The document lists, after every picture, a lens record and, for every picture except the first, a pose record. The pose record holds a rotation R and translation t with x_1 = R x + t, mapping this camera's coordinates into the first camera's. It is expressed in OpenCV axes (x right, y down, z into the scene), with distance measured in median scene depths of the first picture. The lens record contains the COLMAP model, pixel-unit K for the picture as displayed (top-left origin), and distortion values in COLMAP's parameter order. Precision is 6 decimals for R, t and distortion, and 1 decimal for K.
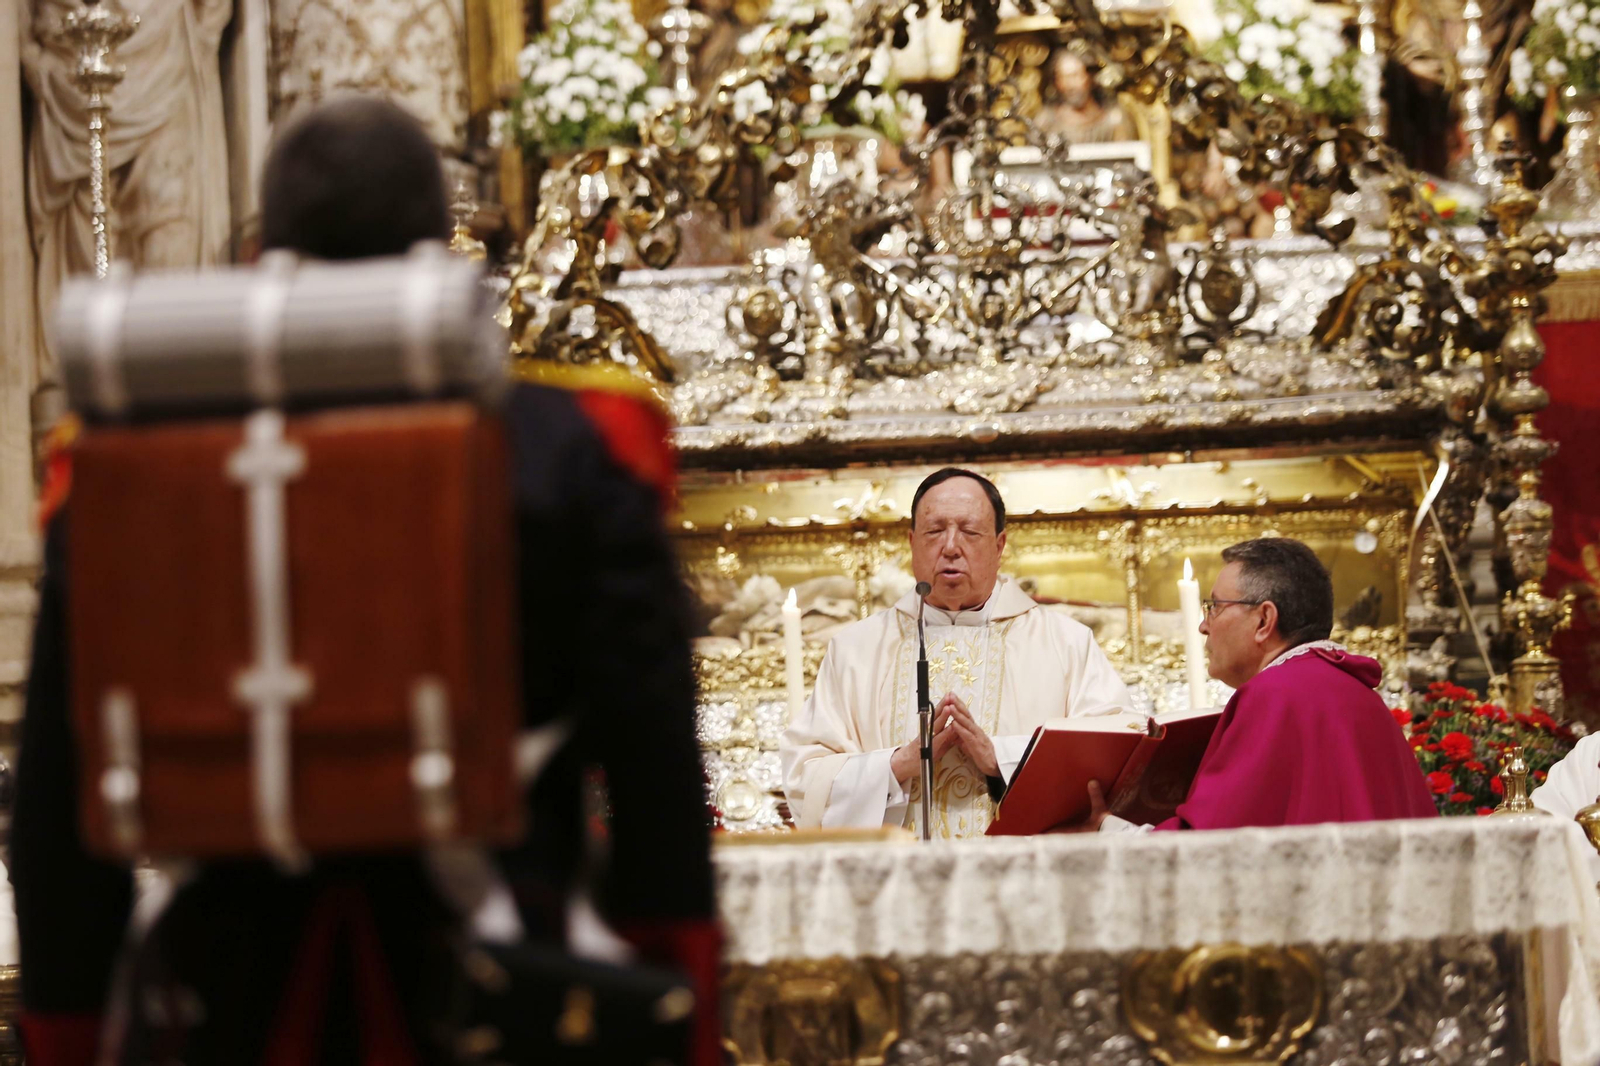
lens RADIAL K [[5896.7, 0, 763.7], [0, 5896.7, 530.2], [0, 0, 1]] dist [0.140096, 4.787399]
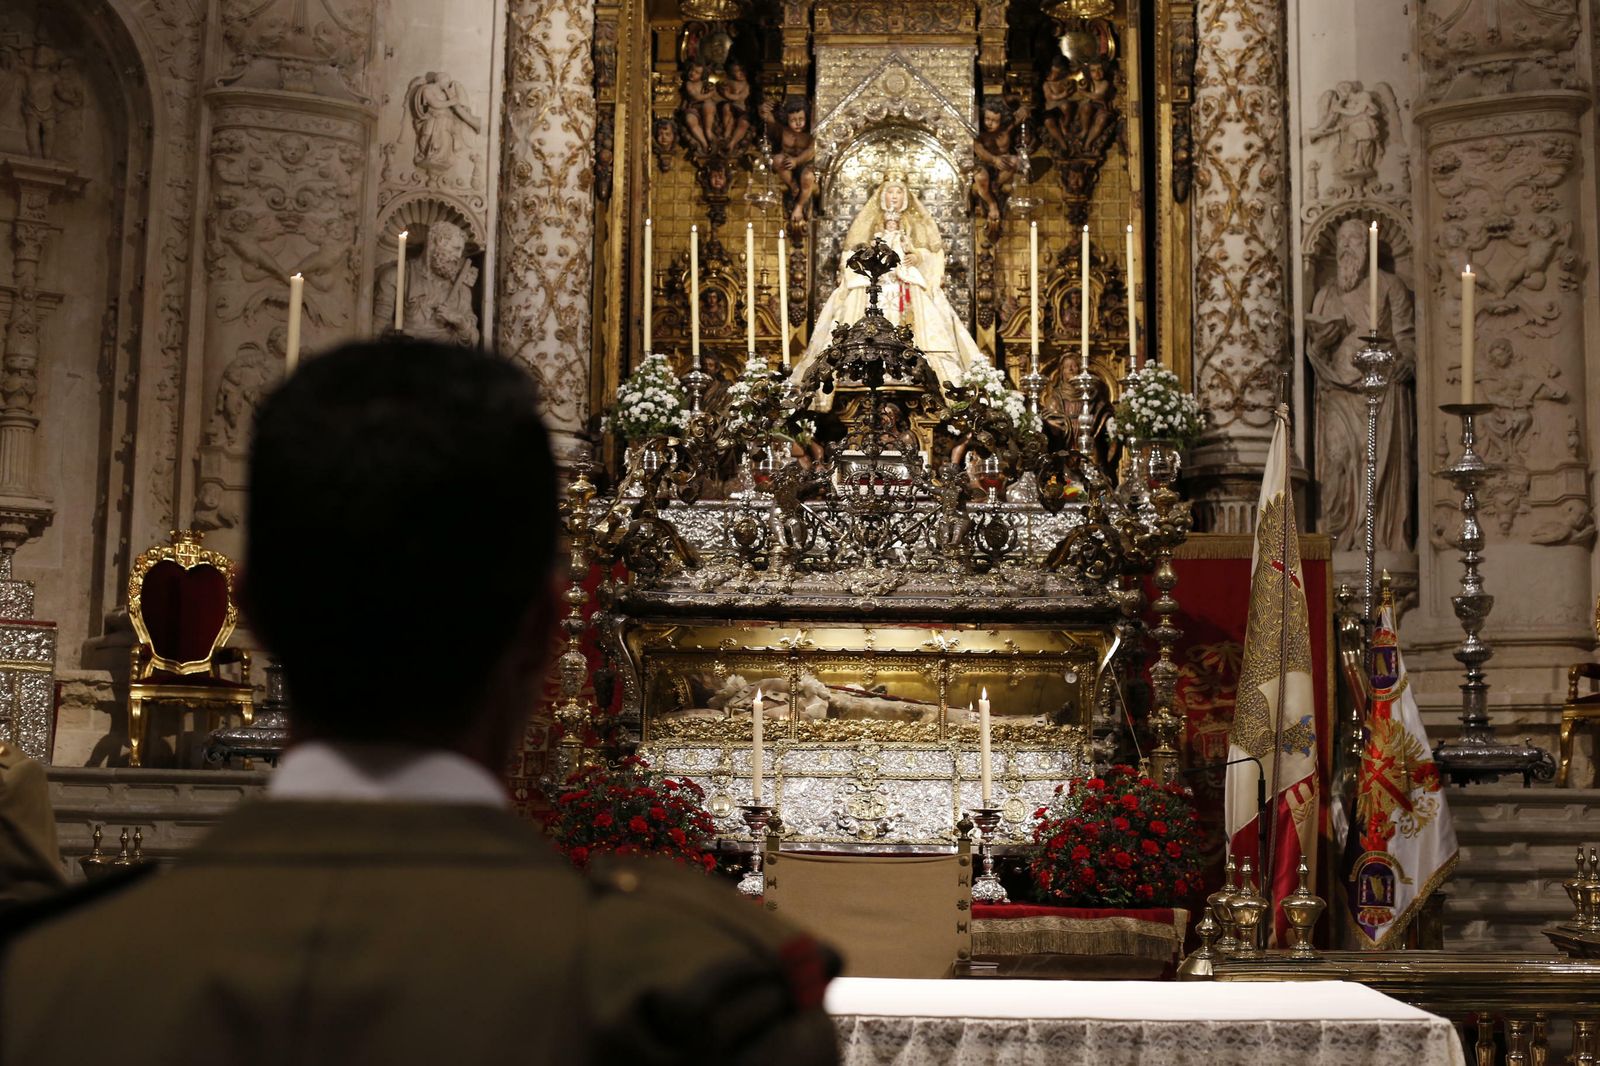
lens RADIAL K [[2311.6, 0, 797.8], [0, 2311.6, 535.9], [0, 0, 1]] dist [-0.140680, 0.157728]
pose [[0.997329, 0.058289, 0.044018, -0.015900], [-0.057177, 0.998023, -0.026106, -0.018116], [-0.045453, 0.023519, 0.998690, 0.290493]]
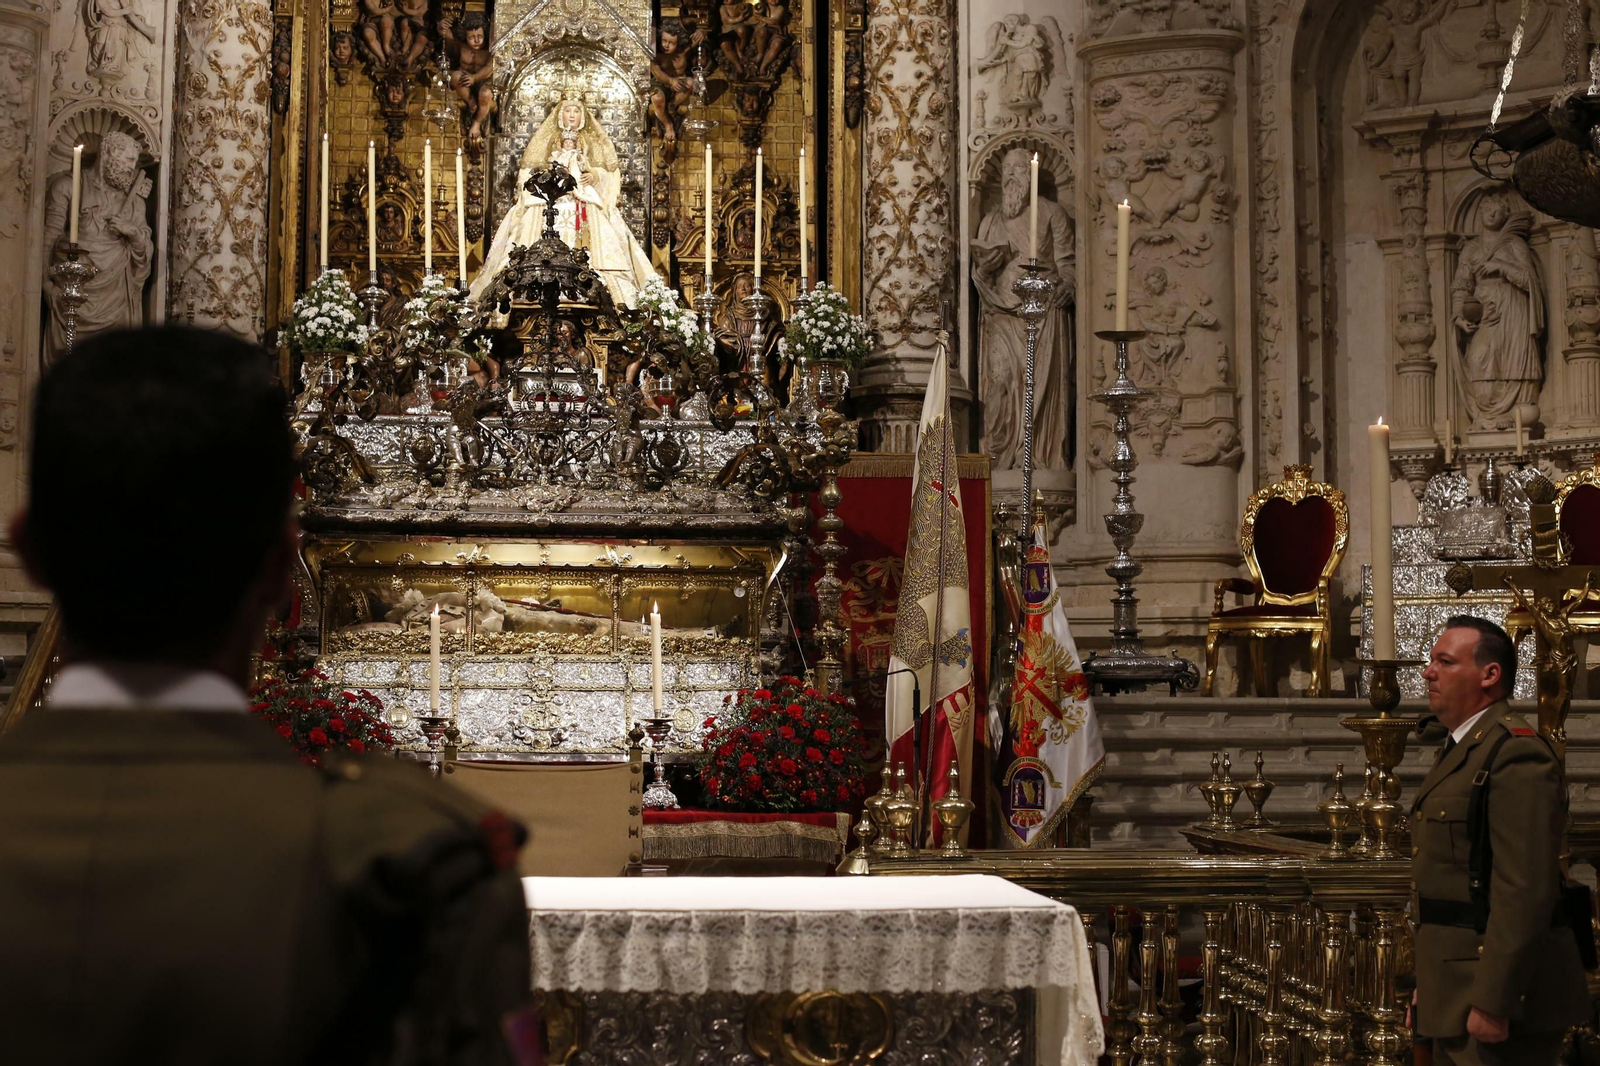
lens RADIAL K [[2311.6, 0, 797.8], [0, 2311.6, 535.9], [0, 0, 1]] dist [-0.140680, 0.157728]
pose [[0.980909, 0.058621, 0.185422, -0.017749], [-0.060374, 0.998168, 0.003819, -0.019666], [-0.184858, -0.014941, 0.982652, 0.269324]]
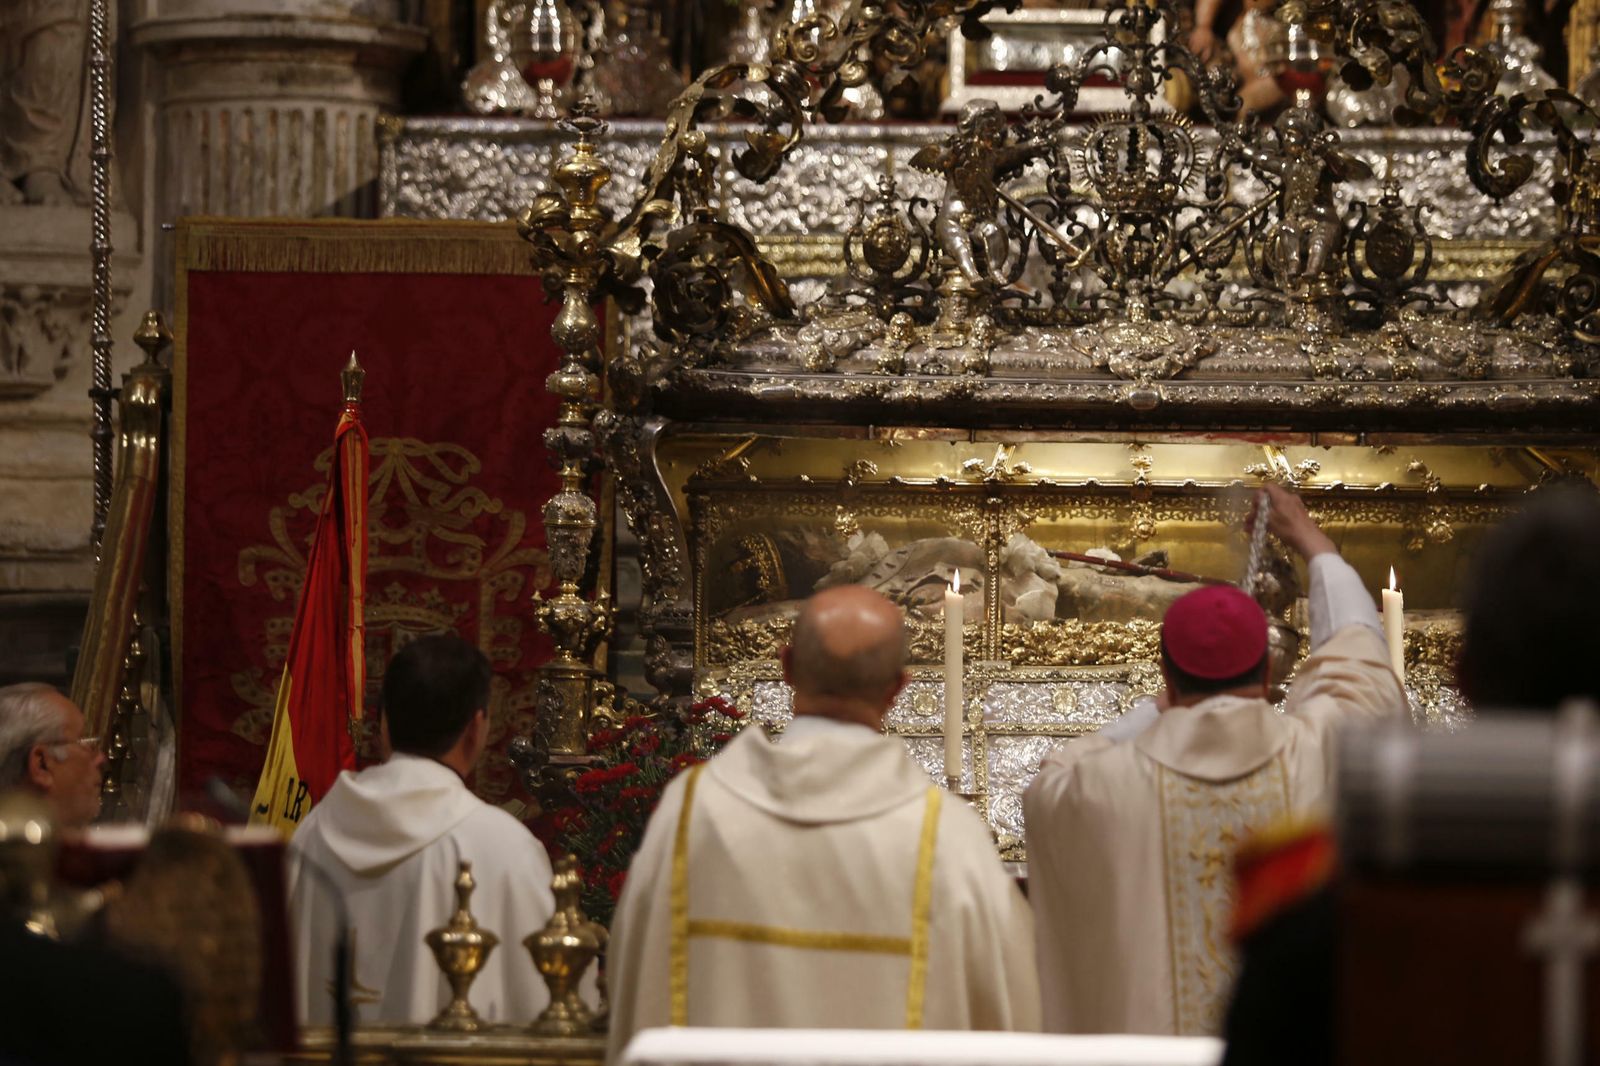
lens RADIAL K [[6573.7, 0, 759.6], [0, 6573.7, 528.8], [0, 0, 1]] dist [0.368811, 3.312543]
pose [[0.994585, 0.052469, 0.089706, -0.111408], [-0.057050, 0.997154, 0.049284, -0.043097], [-0.086865, -0.054134, 0.994748, -0.014880]]
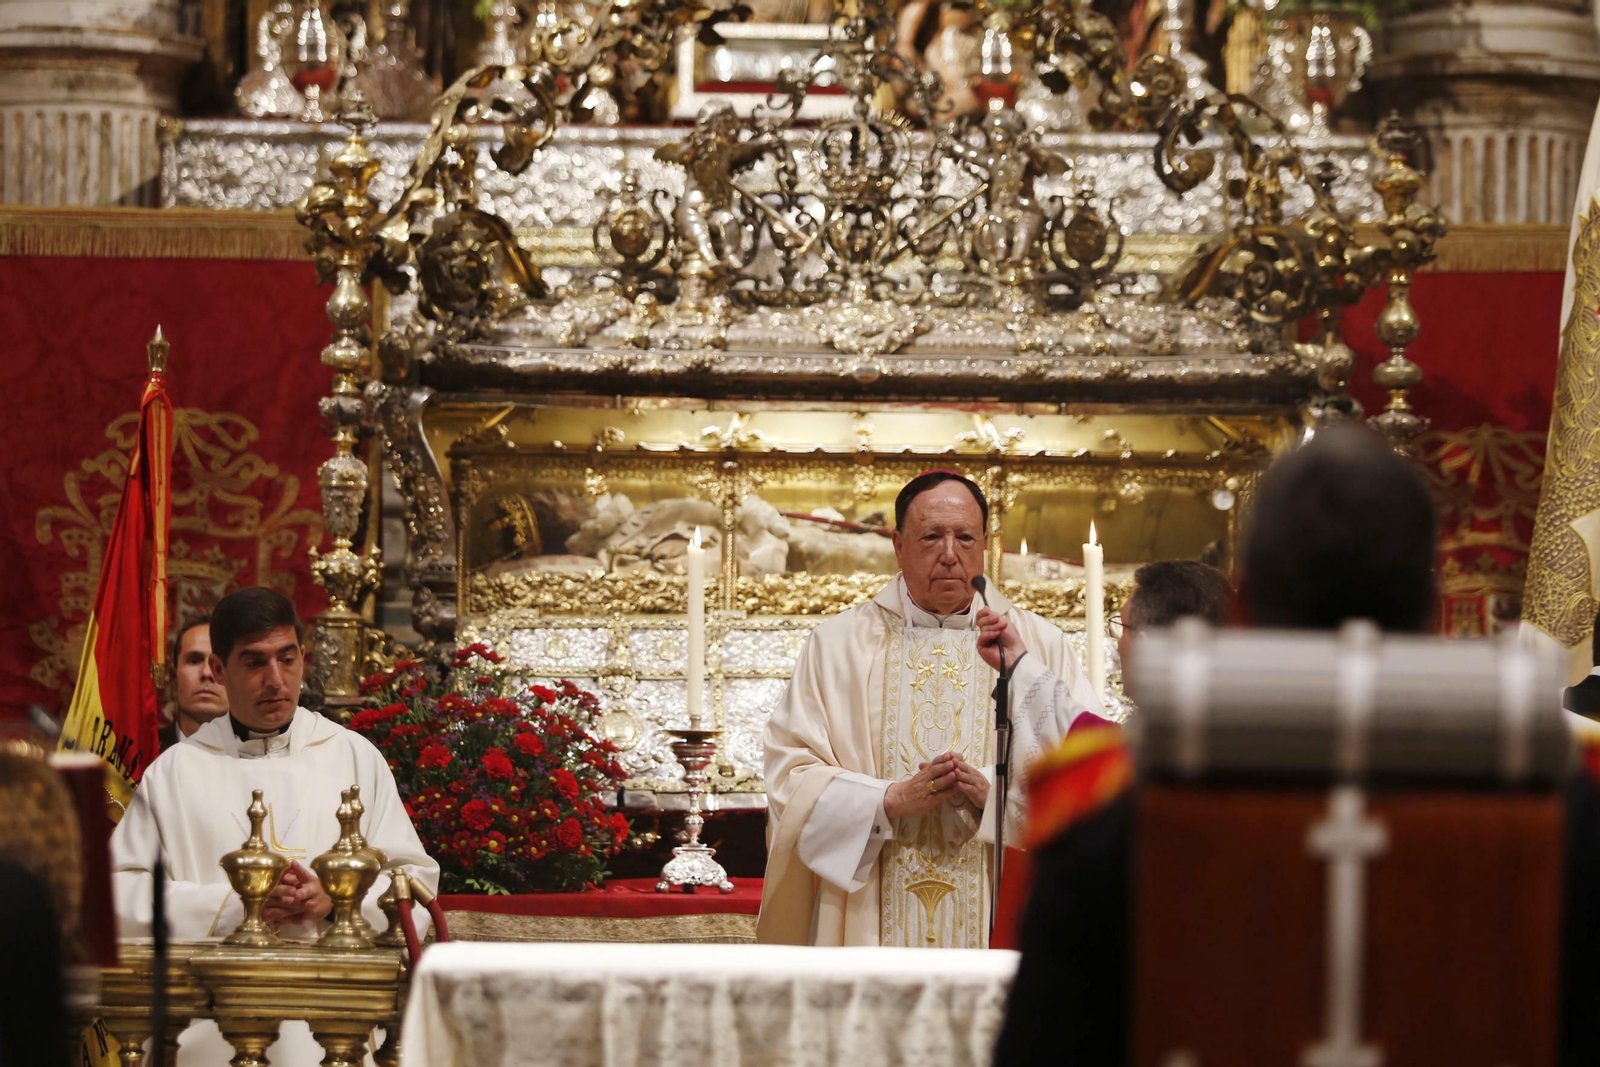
lens RADIAL K [[5833.9, 0, 769.1], [0, 5833.9, 534.8], [0, 0, 1]] dist [0.125704, 4.377729]
pose [[0.988910, 0.052231, 0.139025, -0.114979], [-0.059821, 0.996906, 0.050988, -0.038414], [-0.135932, -0.058739, 0.988975, 0.012310]]
